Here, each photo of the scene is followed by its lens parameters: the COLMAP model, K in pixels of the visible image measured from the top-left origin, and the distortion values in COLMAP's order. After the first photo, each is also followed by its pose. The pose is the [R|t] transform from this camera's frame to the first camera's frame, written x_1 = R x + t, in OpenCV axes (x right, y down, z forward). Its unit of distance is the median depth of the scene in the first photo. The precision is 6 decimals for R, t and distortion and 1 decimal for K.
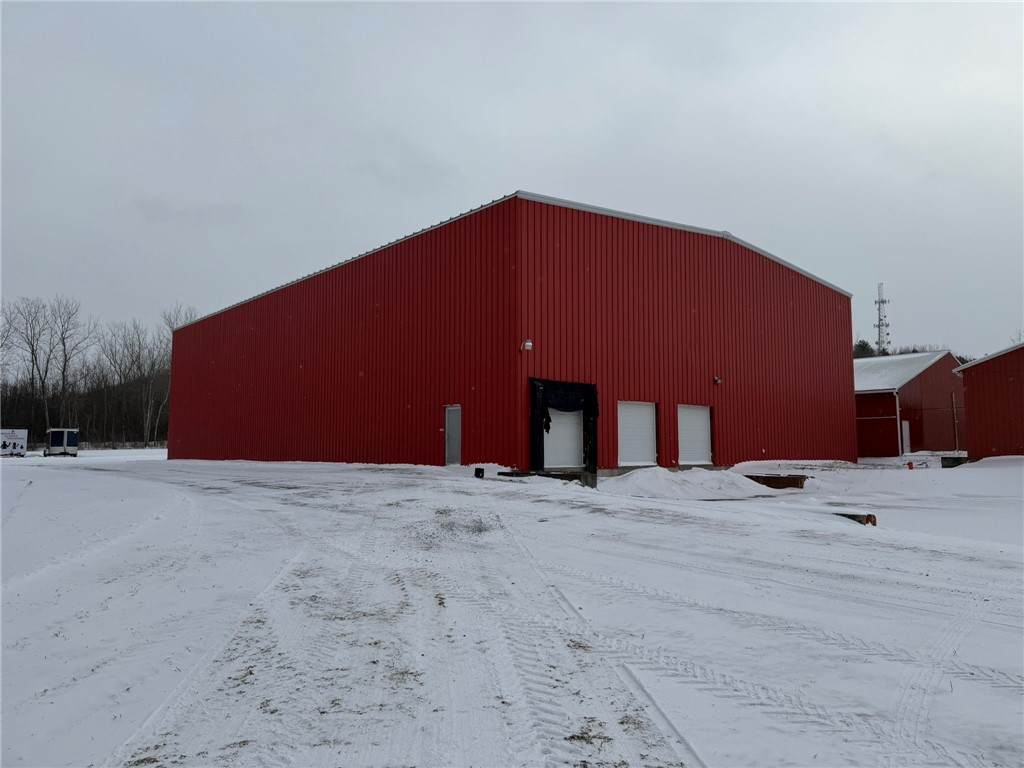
lens RADIAL K [[706.3, 0, 508.3], [0, 706.3, 386.1], [0, 0, 1]] dist [0.034116, -0.010861]
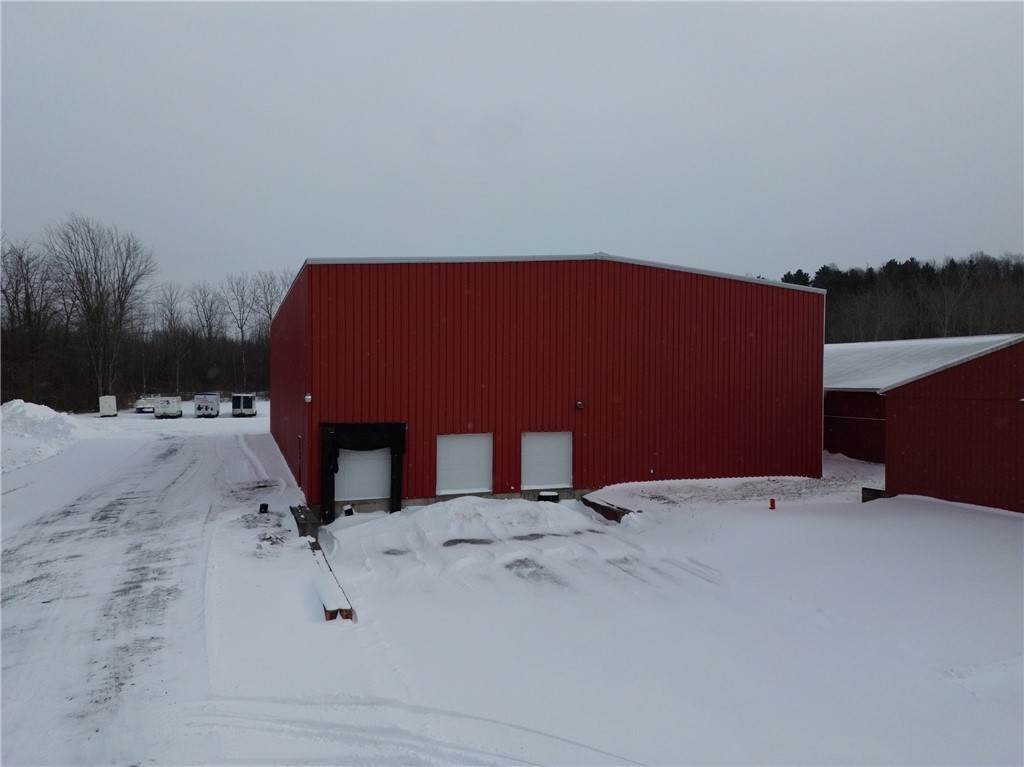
lens RADIAL K [[701.4, 0, 511.3], [0, 701.4, 374.6], [0, 0, 1]] dist [0.077716, -0.078760]
pose [[0.939822, 0.003972, -0.341643, 0.589119], [0.023669, 0.996773, 0.076699, -0.142054], [0.340845, -0.080170, 0.936695, 0.031749]]
